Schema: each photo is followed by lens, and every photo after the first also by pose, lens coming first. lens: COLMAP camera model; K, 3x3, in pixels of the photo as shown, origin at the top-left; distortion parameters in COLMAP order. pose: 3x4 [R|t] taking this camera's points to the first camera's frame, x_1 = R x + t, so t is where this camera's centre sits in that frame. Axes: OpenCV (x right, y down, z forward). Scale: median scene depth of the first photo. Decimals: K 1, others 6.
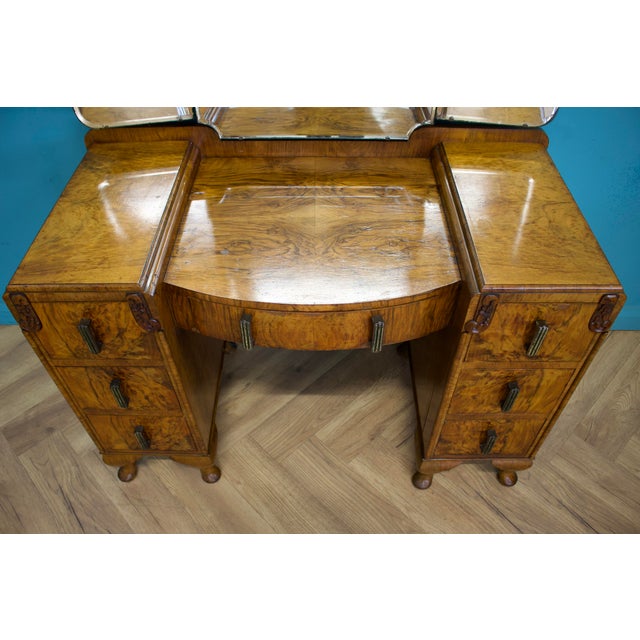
lens RADIAL K [[534.8, 0, 313.3], [0, 534.8, 323.6], [0, 0, 1]] dist [-0.155318, 0.112201]
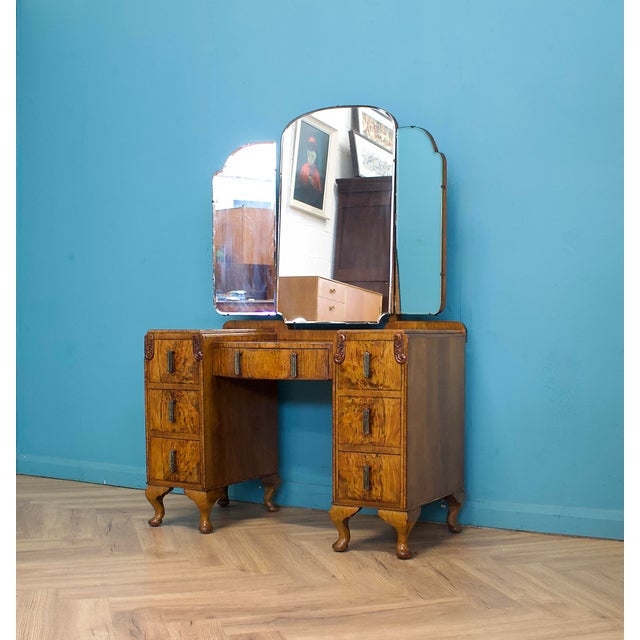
lens RADIAL K [[1000.2, 0, 342.0], [0, 1000.2, 338.9], [0, 0, 1]] dist [-0.139728, 0.000000]
pose [[0.880476, 0.018526, -0.473728, 1.770486], [-0.357090, 0.683191, -0.636974, 1.961718], [0.311846, 0.730004, 0.608149, -1.065656]]
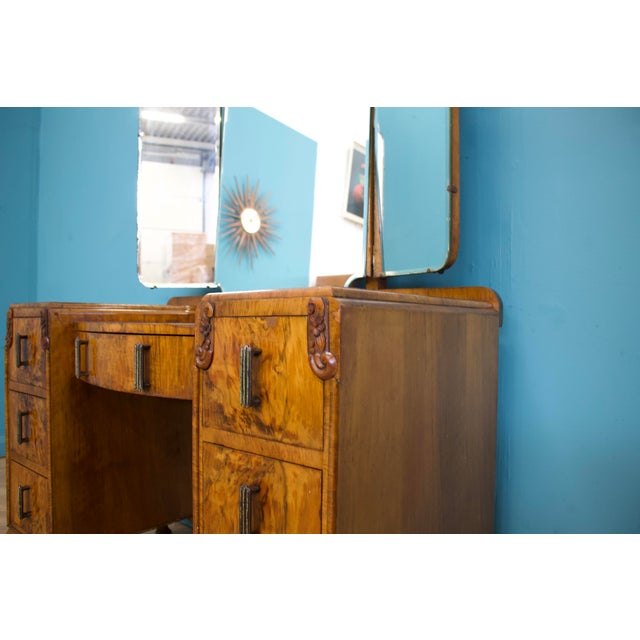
lens RADIAL K [[534.8, 0, 314.6], [0, 534.8, 320.2], [0, 0, 1]] dist [-0.155318, 0.112201]
pose [[0.768837, 0.017590, -0.639203, 0.864315], [-0.485205, 0.667134, -0.565250, 0.313420], [0.416491, 0.744730, 0.521452, 0.528260]]
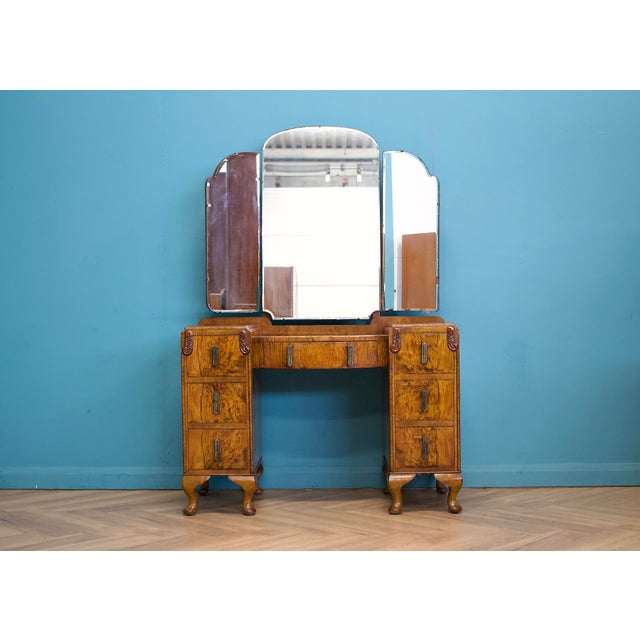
lens RADIAL K [[1098.7, 0, 321.2], [0, 1098.7, 303.2], [0, 0, 1]] dist [-0.072928, 0.000000]
pose [[0.999858, 0.002007, 0.016721, -0.067025], [0.011171, 0.663953, -0.747691, 2.928783], [-0.012602, 0.747772, 0.663836, -1.931062]]
